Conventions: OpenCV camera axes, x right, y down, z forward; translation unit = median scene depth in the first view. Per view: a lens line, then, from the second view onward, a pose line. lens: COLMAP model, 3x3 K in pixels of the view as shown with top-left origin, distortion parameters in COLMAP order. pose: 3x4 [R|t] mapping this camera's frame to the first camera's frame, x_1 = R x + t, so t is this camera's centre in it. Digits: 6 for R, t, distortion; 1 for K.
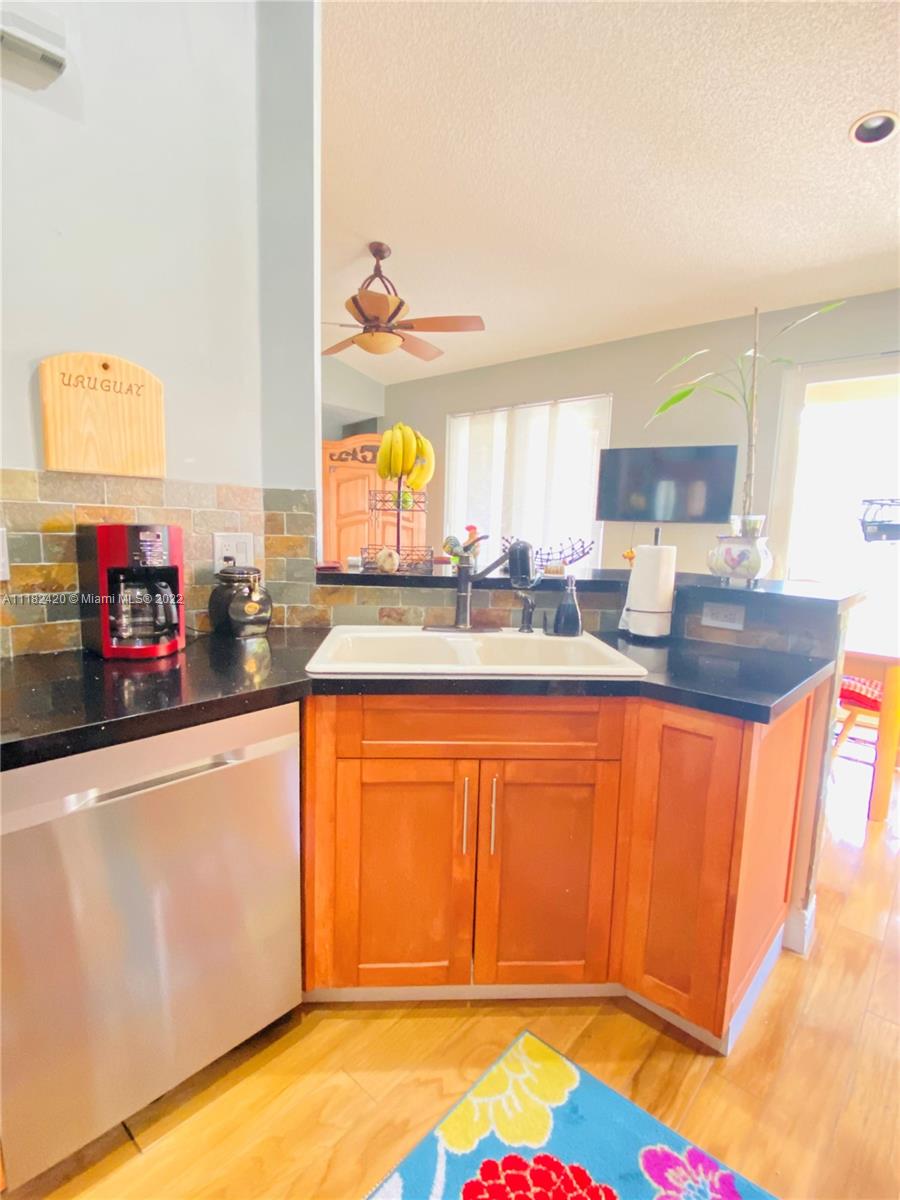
lens RADIAL K [[595.6, 0, 453.1], [0, 595.6, 602.3], [0, 0, 1]] dist [0.019436, -0.023211]
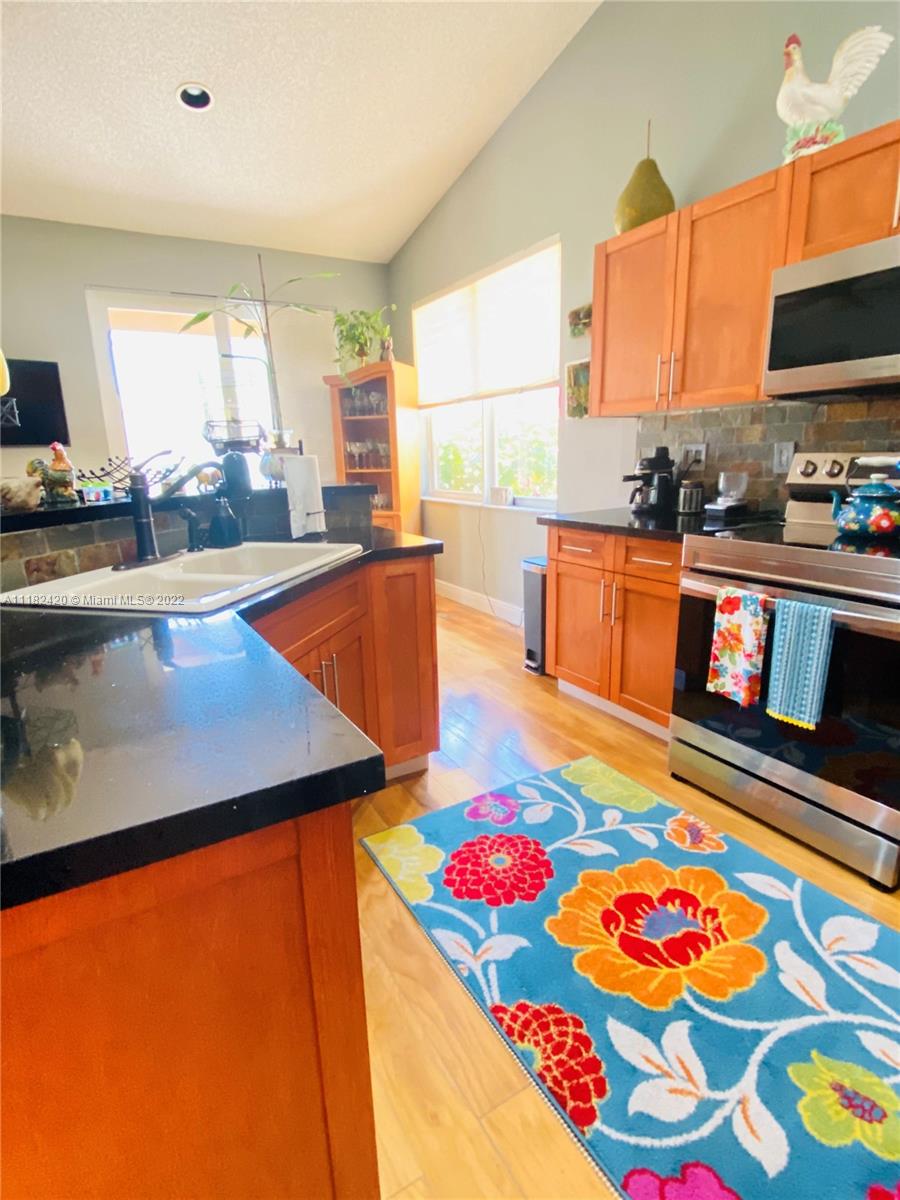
lens RADIAL K [[595.6, 0, 439.0], [0, 595.6, 603.7], [0, 0, 1]] dist [0.019436, -0.023211]
pose [[0.308191, -0.268191, 0.912739, -0.648977], [0.158150, 0.960533, 0.228834, -0.027904], [-0.938087, 0.073825, 0.338441, 0.277725]]
